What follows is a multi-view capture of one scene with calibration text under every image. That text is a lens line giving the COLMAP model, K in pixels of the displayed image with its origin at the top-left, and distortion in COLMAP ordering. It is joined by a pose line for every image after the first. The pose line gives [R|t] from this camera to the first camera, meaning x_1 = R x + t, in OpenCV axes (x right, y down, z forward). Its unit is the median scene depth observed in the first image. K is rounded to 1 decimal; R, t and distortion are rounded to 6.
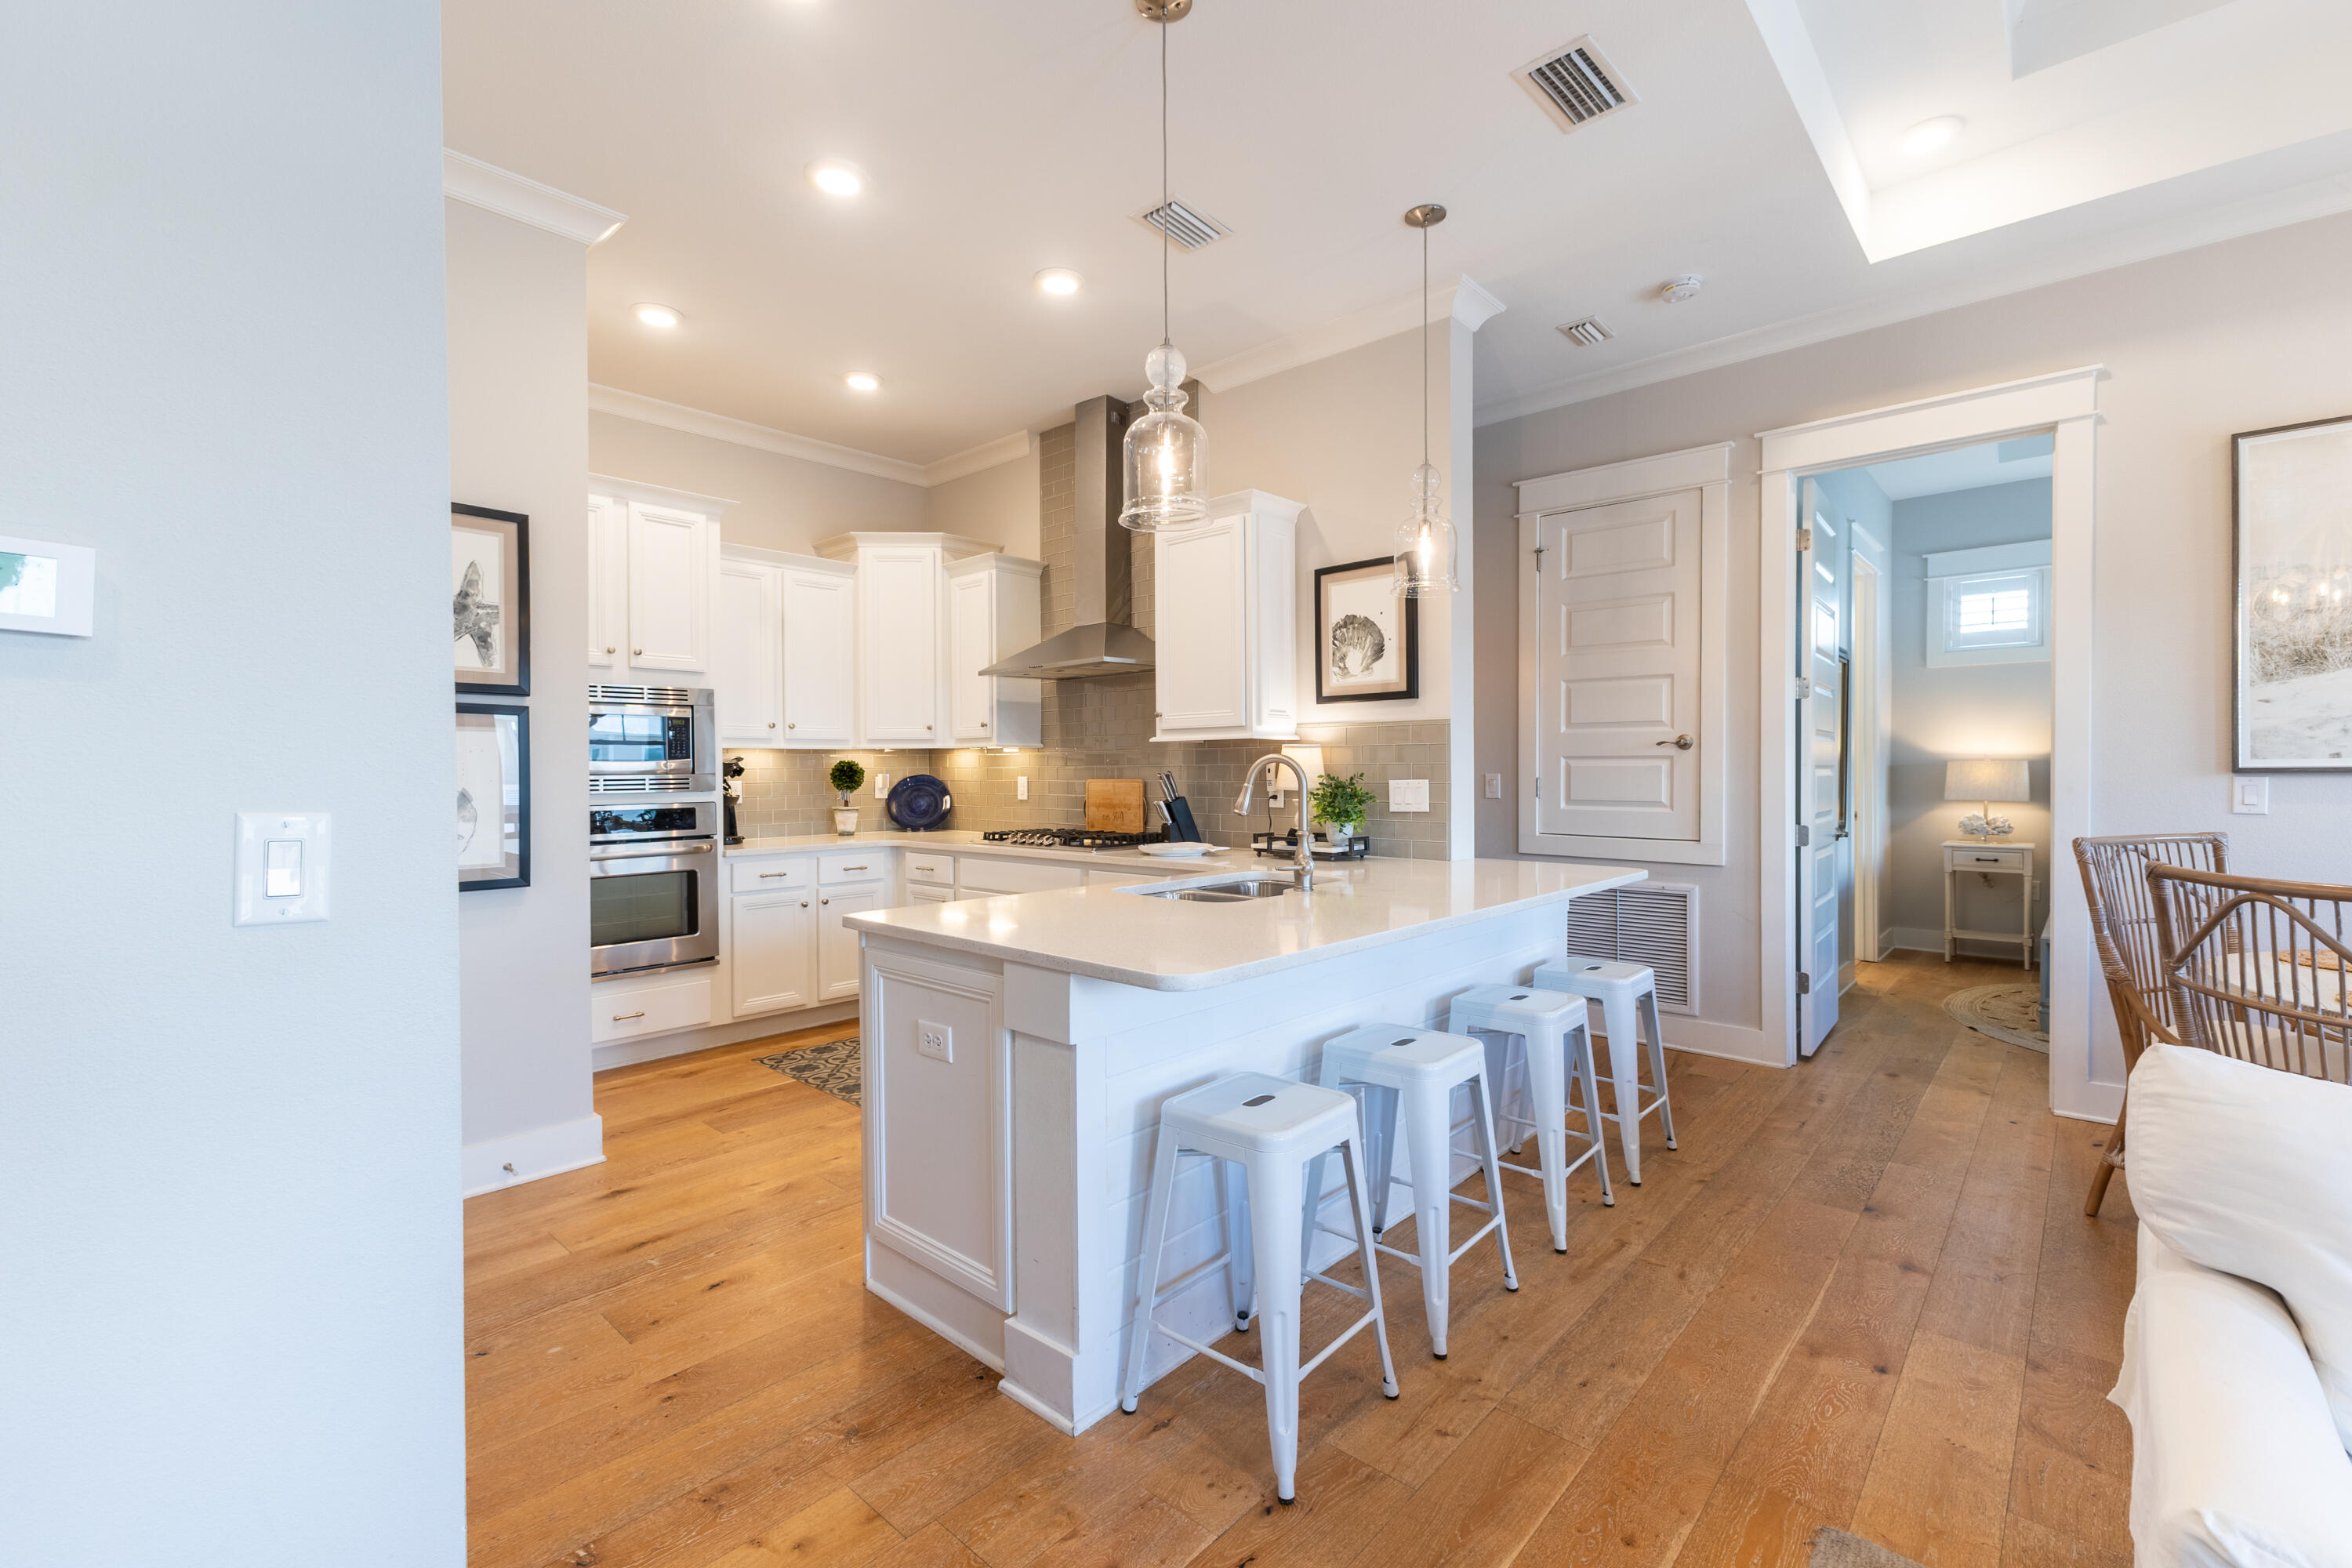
lens RADIAL K [[1014.2, 0, 1169.3], [0, 1014.2, 777.9], [0, 0, 1]] dist [0.004549, -0.000163]
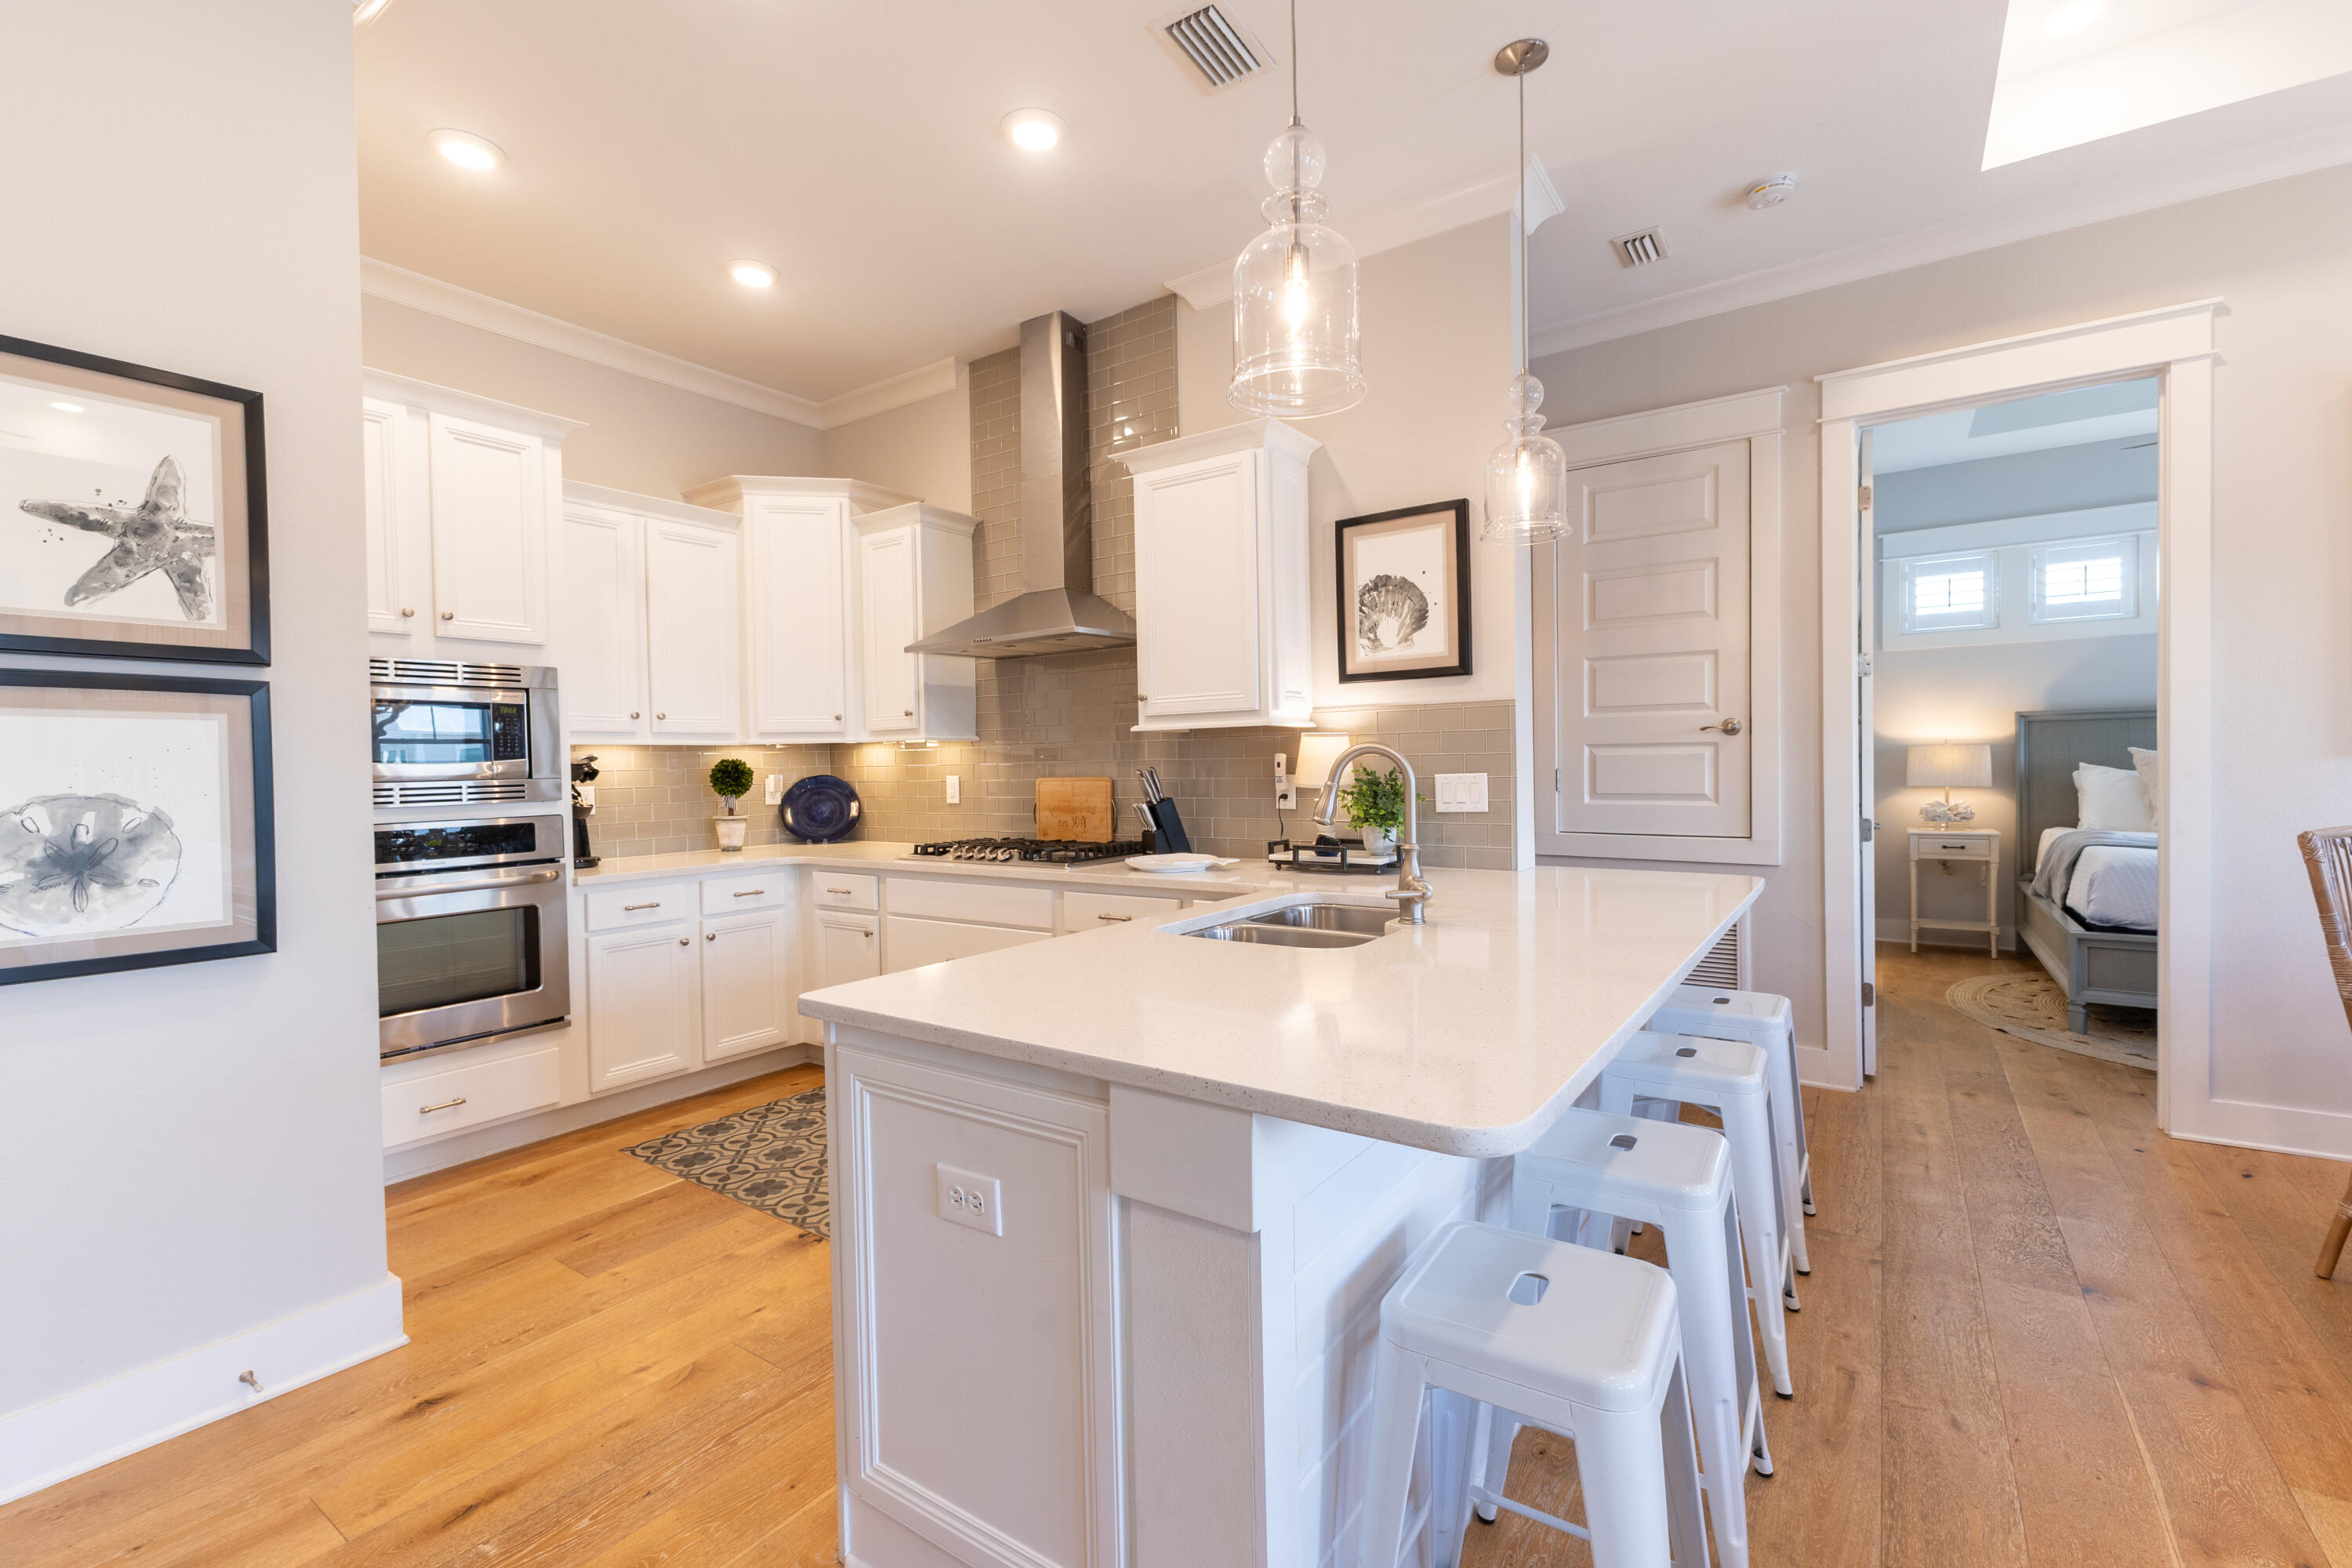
lens RADIAL K [[1013.2, 0, 1171.2], [0, 1013.2, 779.3], [0, 0, 1]] dist [0.015153, -0.007397]
pose [[0.991204, -0.014377, 0.131560, -0.098097], [0.013589, 0.999884, 0.006891, -0.002166], [-0.131644, -0.005043, 0.991284, 0.190333]]
